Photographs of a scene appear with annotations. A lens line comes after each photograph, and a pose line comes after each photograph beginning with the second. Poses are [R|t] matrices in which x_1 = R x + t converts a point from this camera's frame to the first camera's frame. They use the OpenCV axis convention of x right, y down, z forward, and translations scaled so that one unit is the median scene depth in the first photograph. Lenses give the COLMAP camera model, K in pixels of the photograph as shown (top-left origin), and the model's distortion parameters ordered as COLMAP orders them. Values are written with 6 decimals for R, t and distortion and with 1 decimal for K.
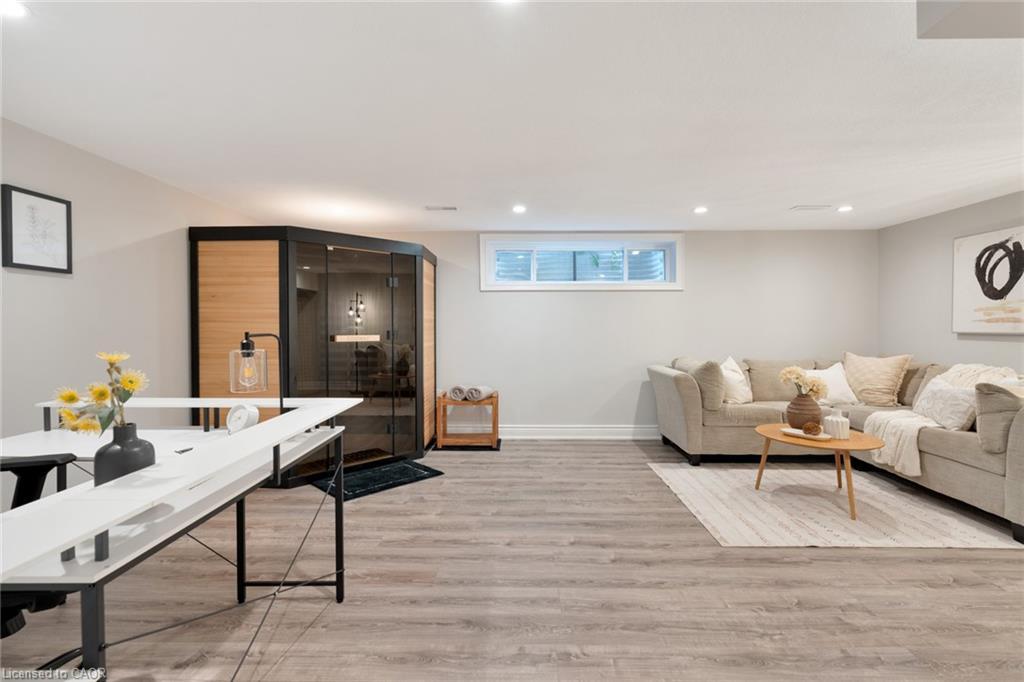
lens RADIAL K [[461.6, 0, 504.4], [0, 461.6, 336.2], [0, 0, 1]] dist [-0.007697, 0.002147]
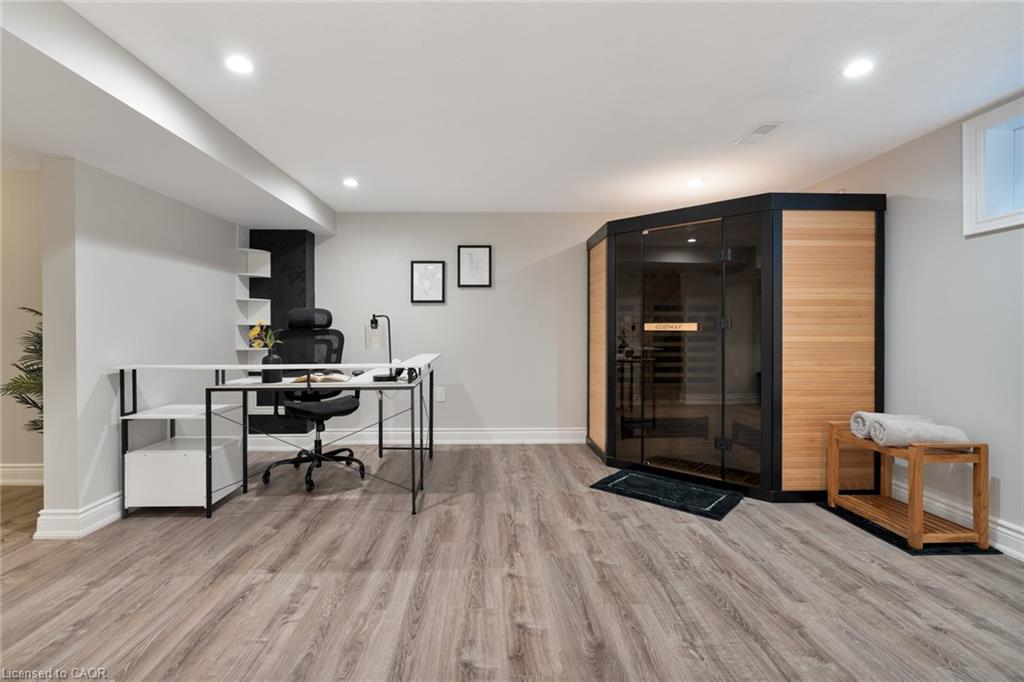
lens RADIAL K [[461.6, 0, 504.1], [0, 461.6, 333.9], [0, 0, 1]] dist [-0.007697, 0.002147]
pose [[0.073325, 0.008174, -0.997275, 0.687321], [-0.022097, 0.999734, 0.006569, 0.024532], [0.997063, 0.021555, 0.073487, 0.791203]]
